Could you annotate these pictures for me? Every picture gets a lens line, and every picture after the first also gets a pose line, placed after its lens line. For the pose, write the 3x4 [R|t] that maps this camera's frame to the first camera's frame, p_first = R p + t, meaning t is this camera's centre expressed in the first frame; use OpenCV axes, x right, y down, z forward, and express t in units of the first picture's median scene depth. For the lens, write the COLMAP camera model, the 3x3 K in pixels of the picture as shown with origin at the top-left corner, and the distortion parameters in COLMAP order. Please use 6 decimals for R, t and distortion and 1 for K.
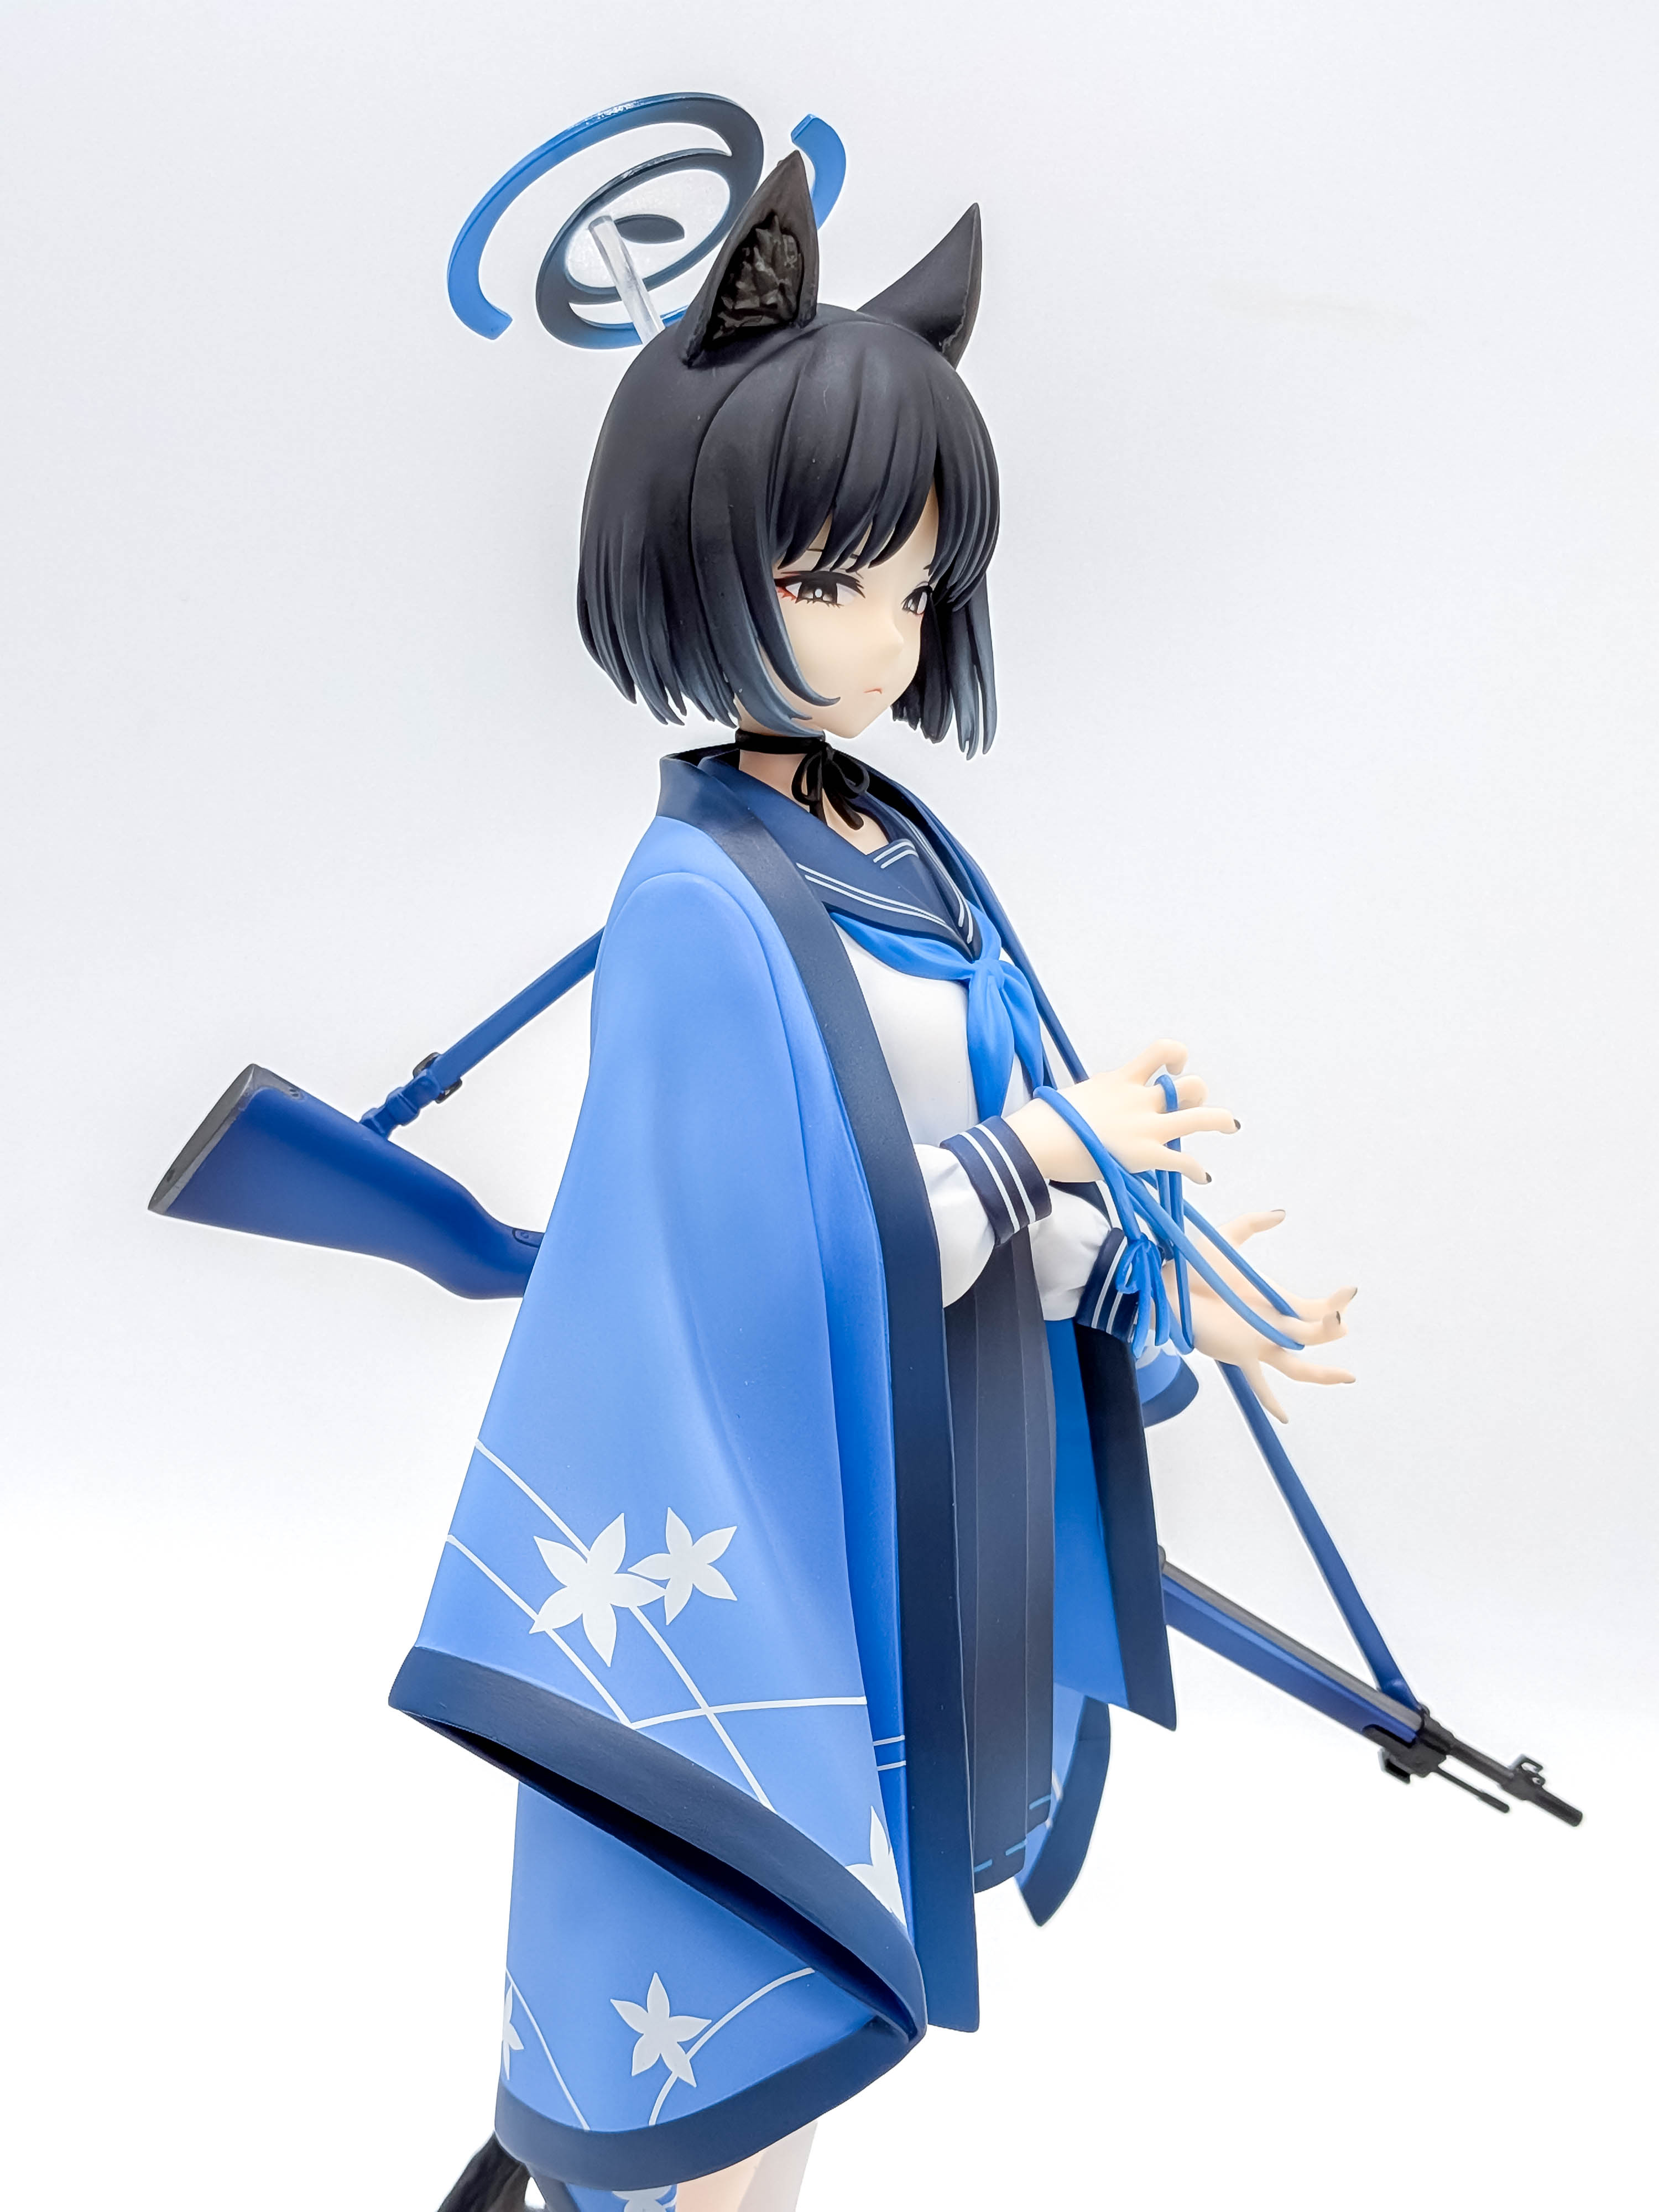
lens RADIAL K [[3197.2, 0, 787.3], [0, 3197.2, 1123.0], [0, 0, 1]] dist [0.094310, 0.000000]
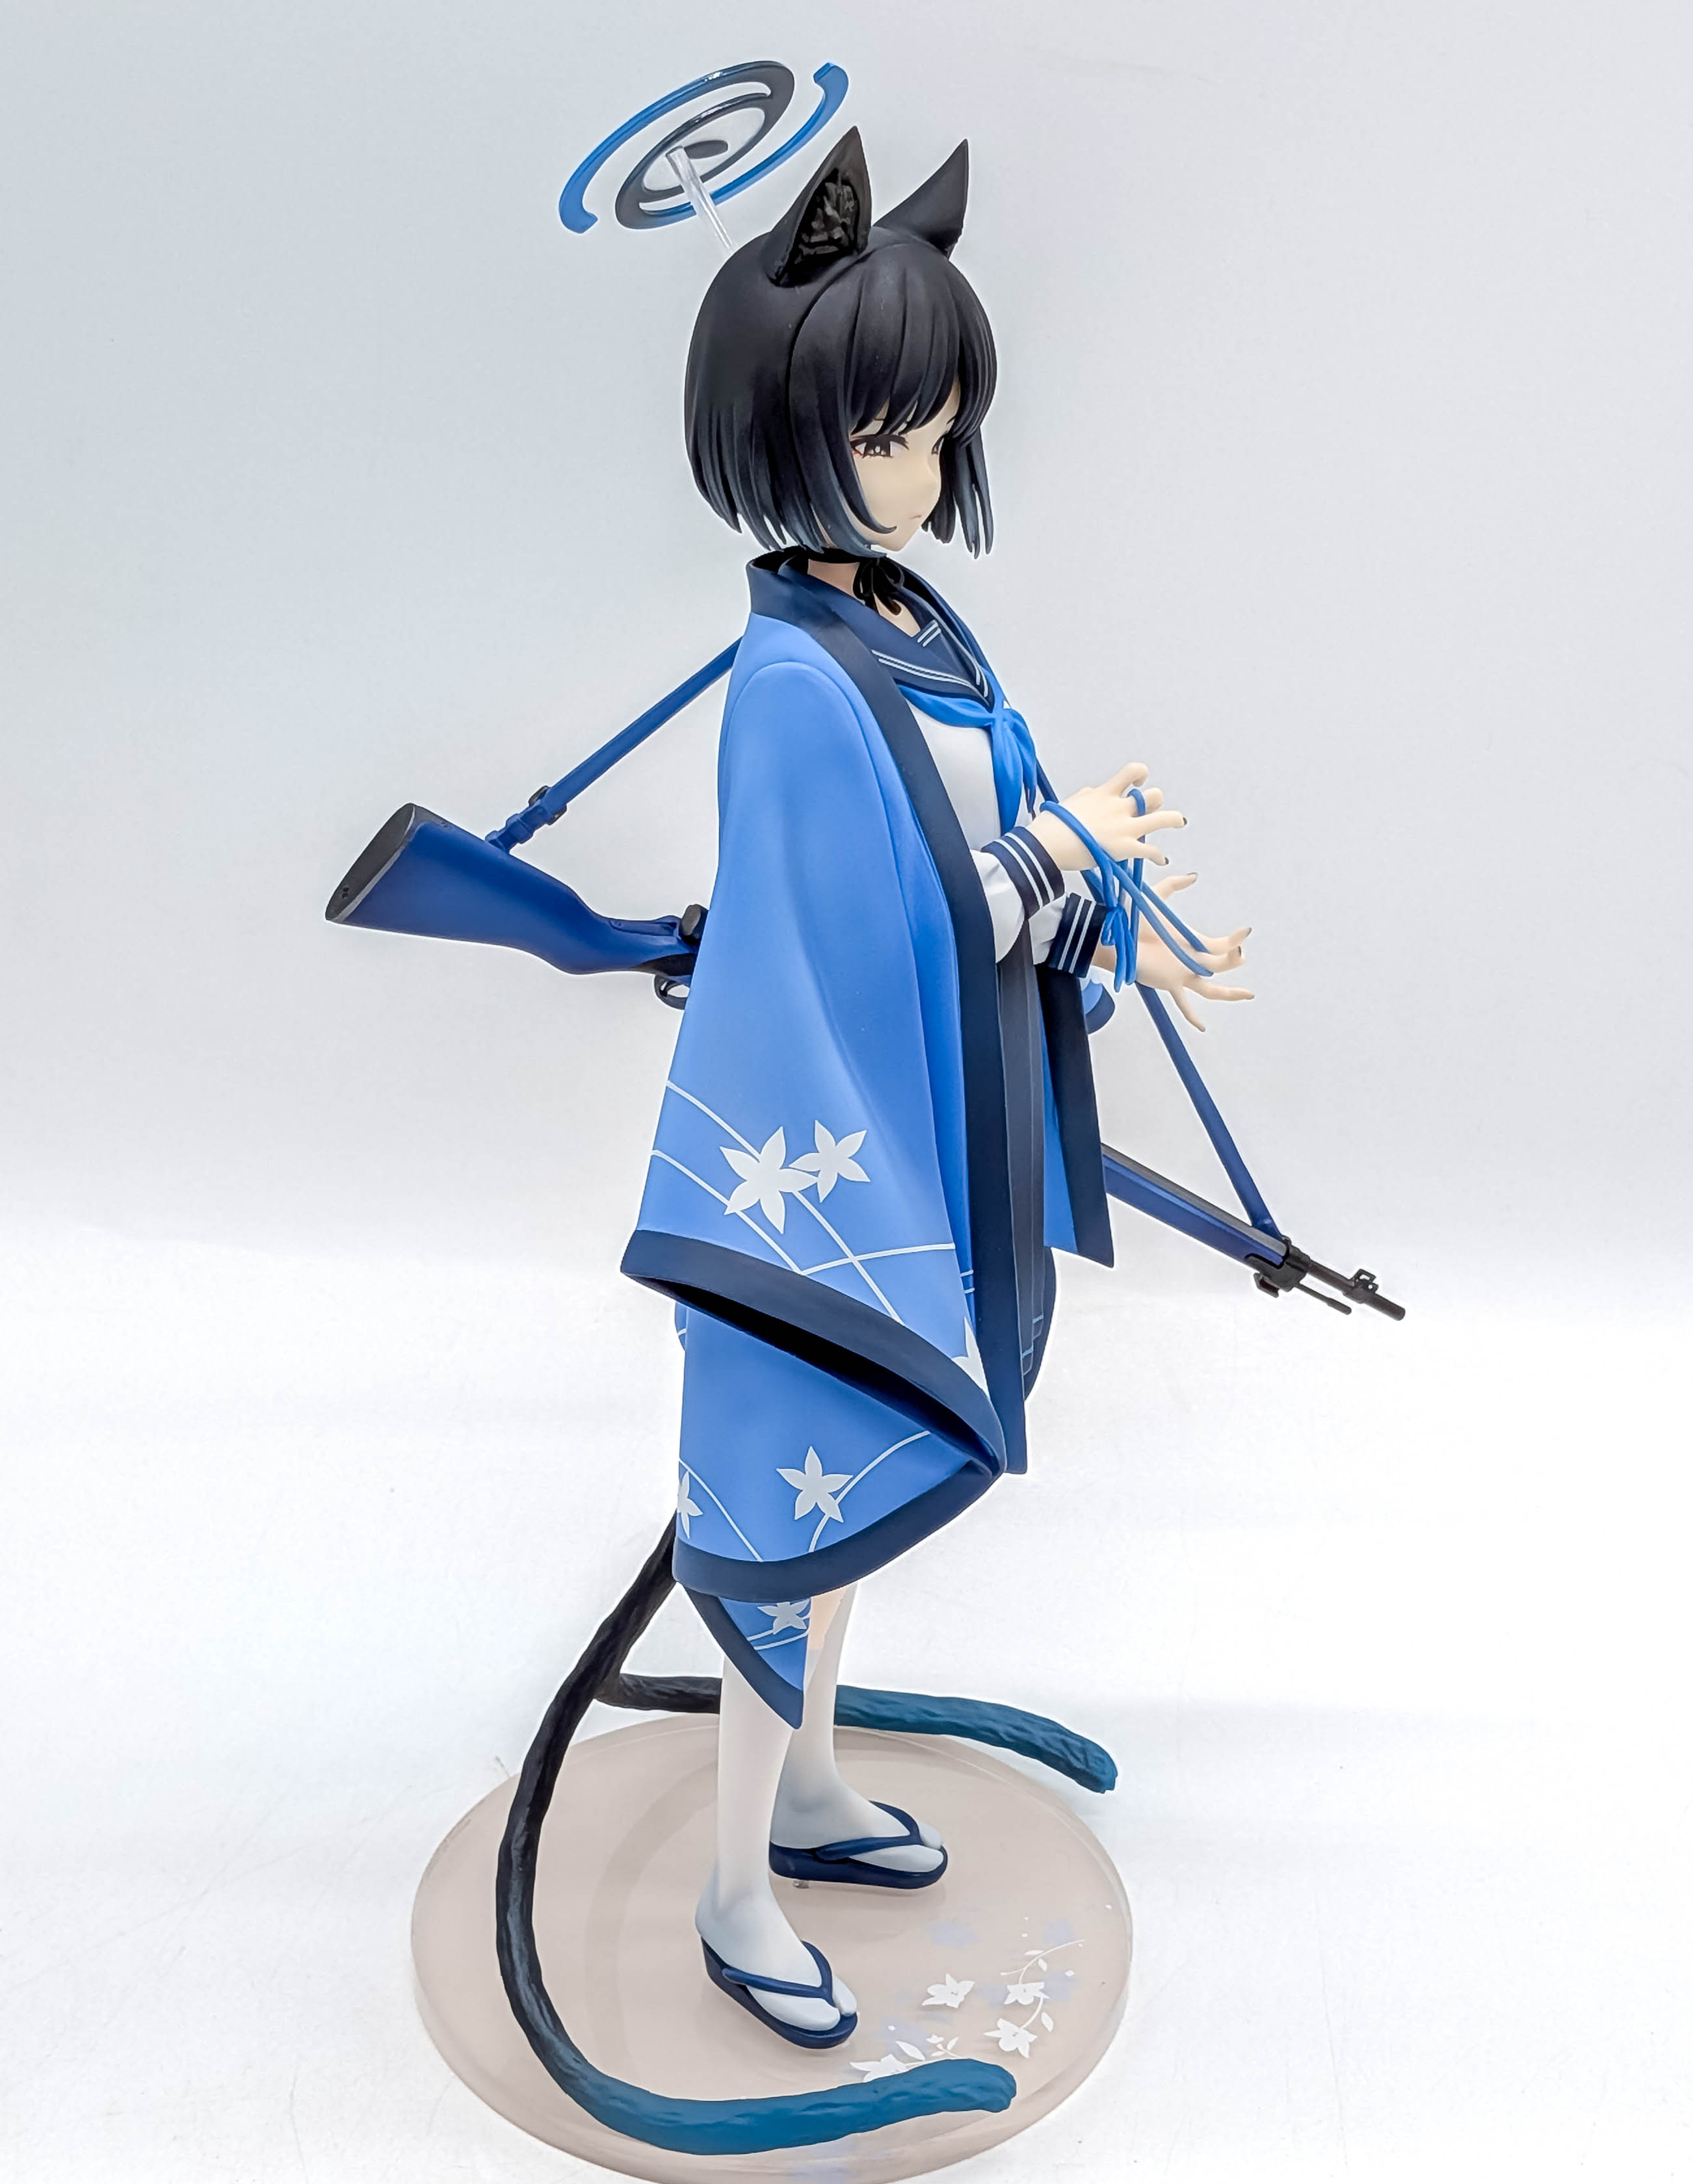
lens RADIAL K [[3689.8, 0, 925.0], [0, 3689.8, 1139.6], [0, 0, 1]] dist [0.103051, 0.000000]
pose [[0.985424, -0.066857, 0.156427, -0.235311], [0.047246, 0.990919, 0.125887, -0.071114], [-0.163423, -0.116662, 0.979634, -0.579213]]
